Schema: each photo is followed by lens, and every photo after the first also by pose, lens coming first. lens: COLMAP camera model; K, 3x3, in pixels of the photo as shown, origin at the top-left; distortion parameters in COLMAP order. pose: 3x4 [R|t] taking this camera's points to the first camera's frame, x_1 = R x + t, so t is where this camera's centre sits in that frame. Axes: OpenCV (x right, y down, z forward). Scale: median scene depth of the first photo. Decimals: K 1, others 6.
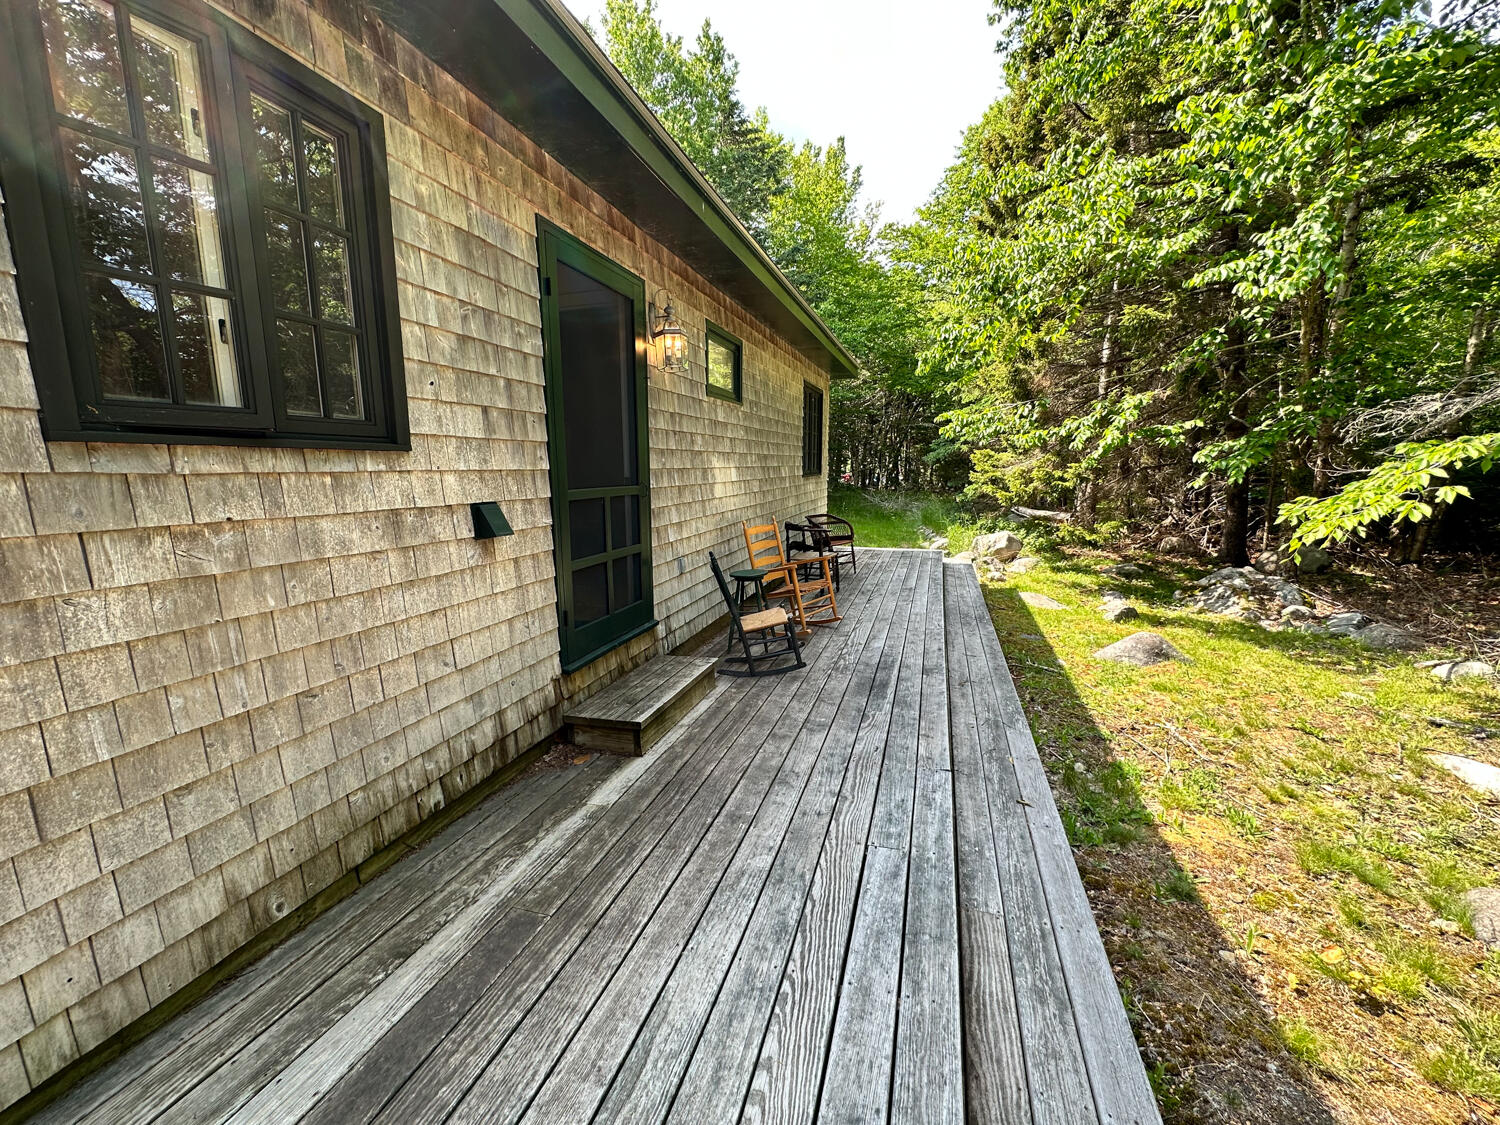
lens RADIAL K [[595.6, 0, 751.7], [0, 595.6, 558.8], [0, 0, 1]] dist [-0.021444, 0.005467]
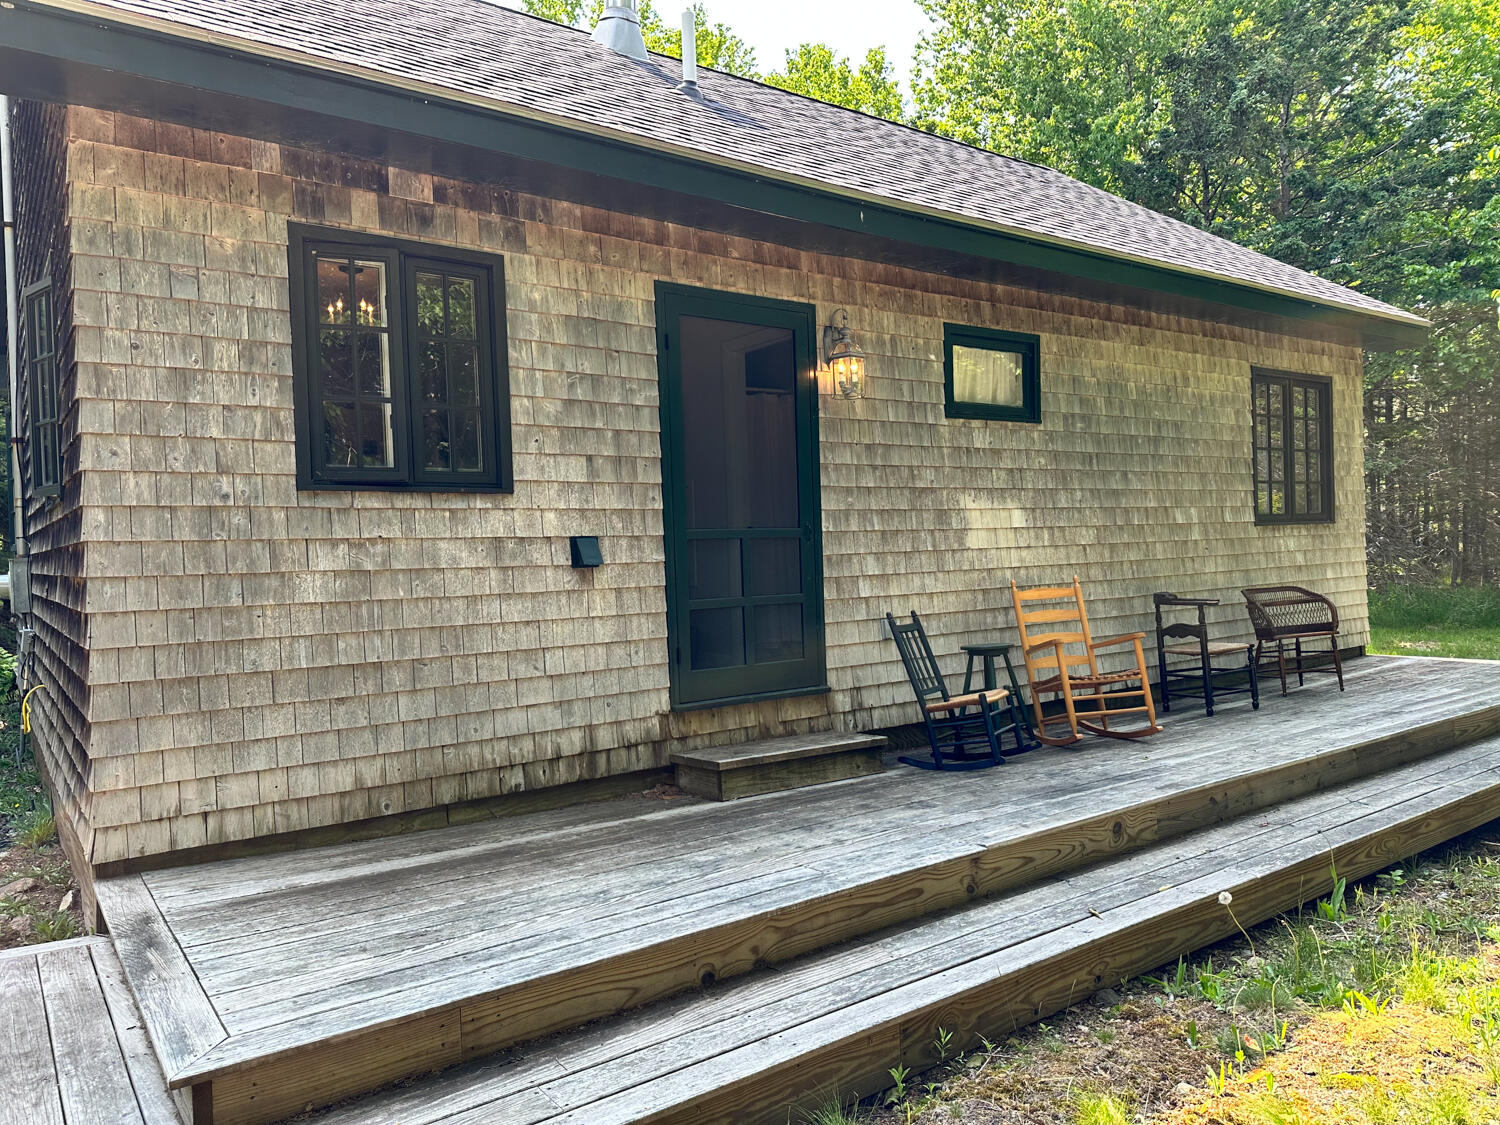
lens RADIAL K [[1013.3, 0, 755.1], [0, 1013.3, 561.6], [0, 0, 1]] dist [0.041415, -0.047019]
pose [[0.813594, -0.015837, -0.581217, 1.045848], [-0.060767, 0.991839, -0.112088, 0.167616], [0.578249, 0.126512, 0.805992, -0.429112]]
